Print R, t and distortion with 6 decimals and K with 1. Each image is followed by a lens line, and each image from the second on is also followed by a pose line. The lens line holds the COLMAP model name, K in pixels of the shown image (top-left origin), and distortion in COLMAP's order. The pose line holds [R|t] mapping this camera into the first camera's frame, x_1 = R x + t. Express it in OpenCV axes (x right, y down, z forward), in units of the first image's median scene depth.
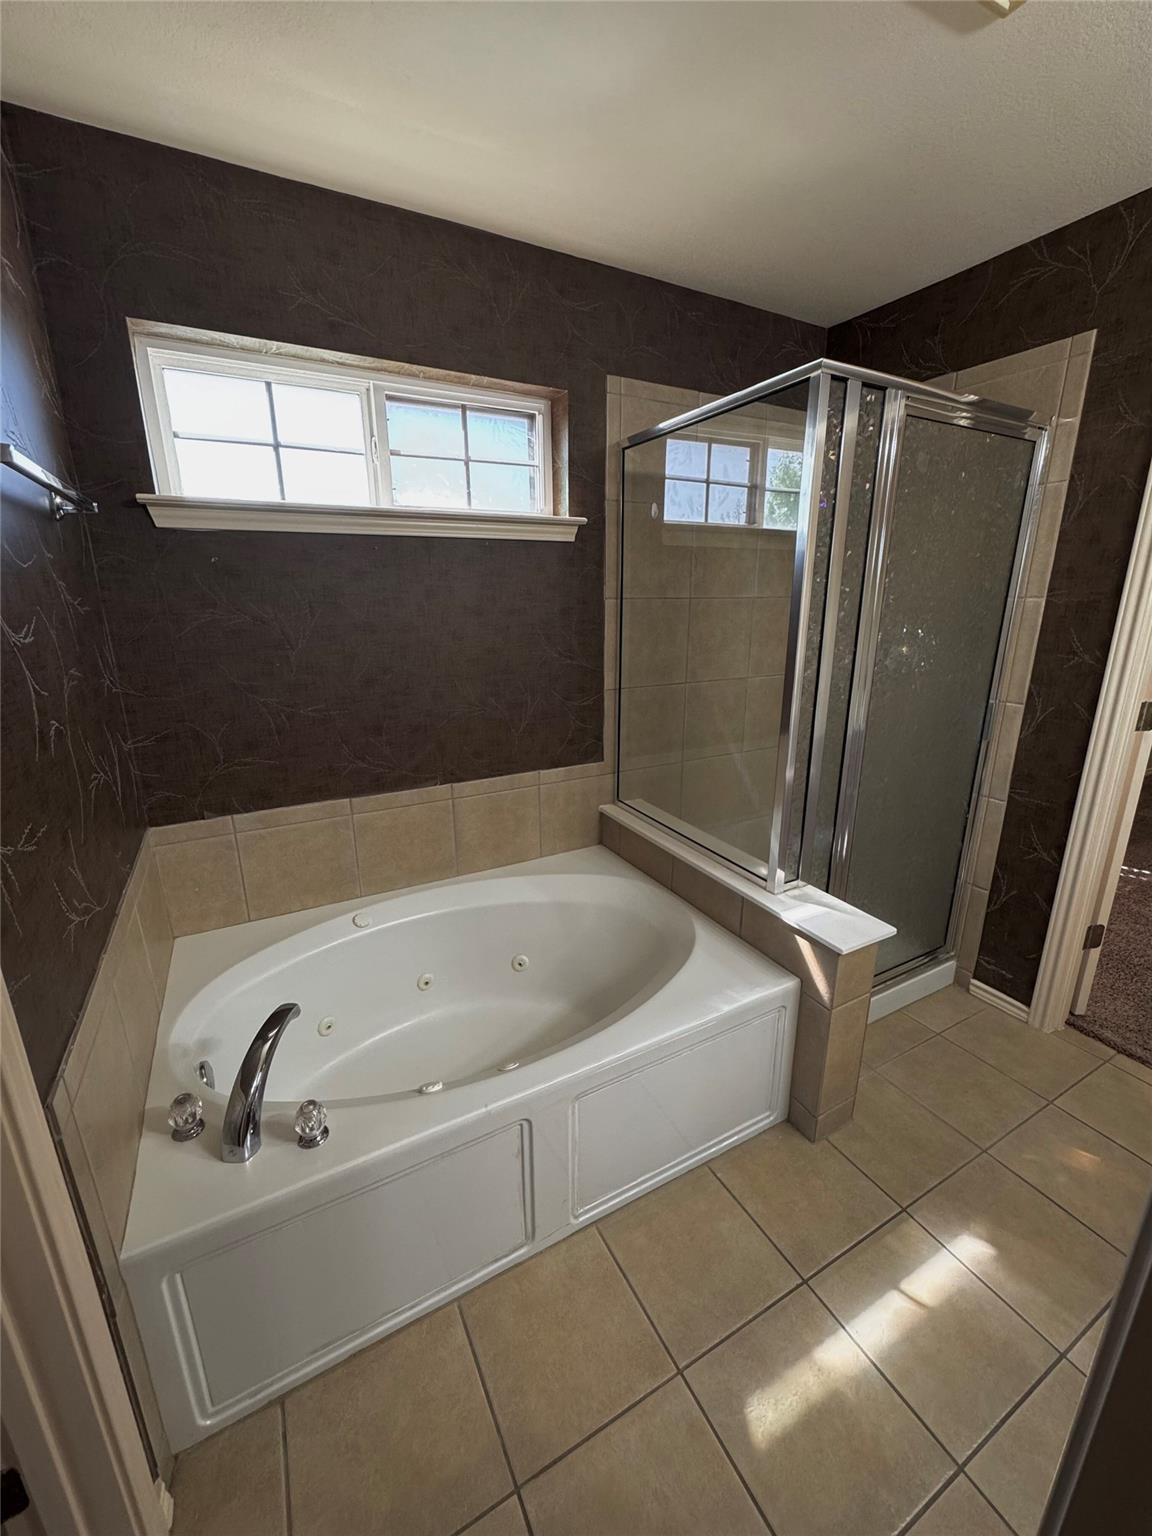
lens RADIAL K [[614.5, 0, 578.1], [0, 614.5, 765.4], [0, 0, 1]] dist [-0.001652, 0.000096]
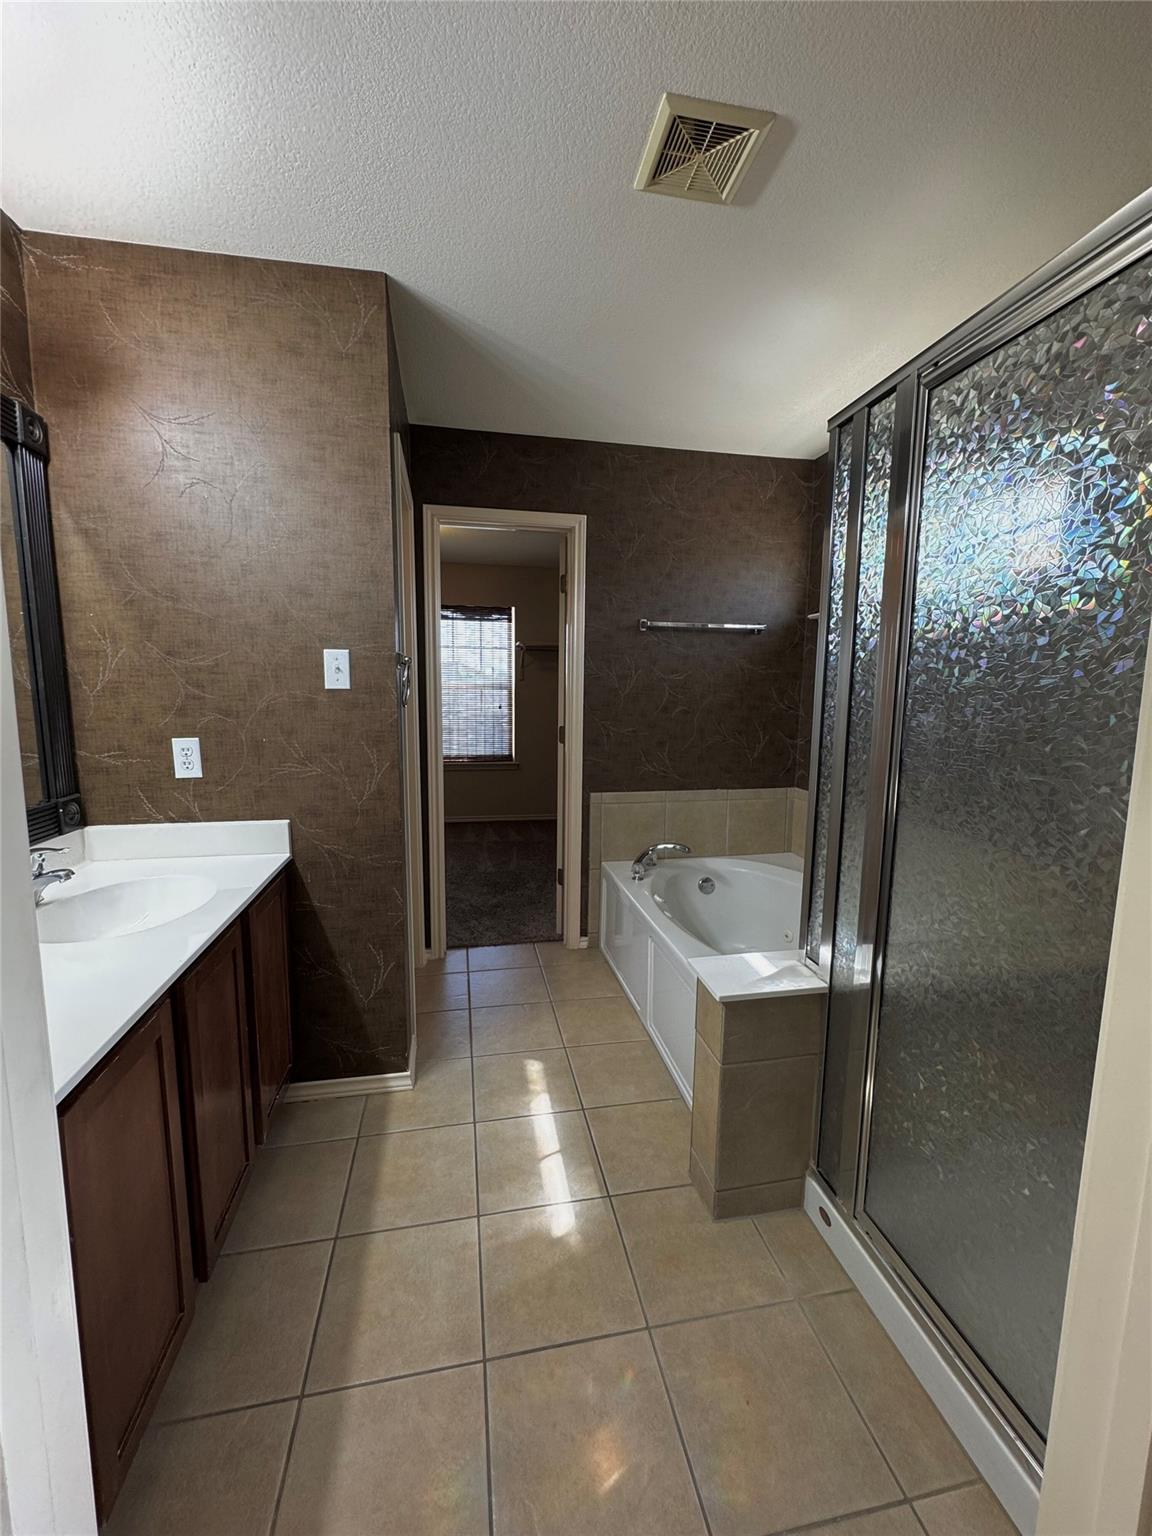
lens RADIAL K [[614.5, 0, 578.1], [0, 614.5, 765.4], [0, 0, 1]] dist [-0.001652, 0.000096]
pose [[-0.299089, 0.119169, -0.946755, 1.605022], [-0.269858, 0.941106, 0.203708, -0.208826], [0.915272, 0.316416, -0.249316, 1.064372]]
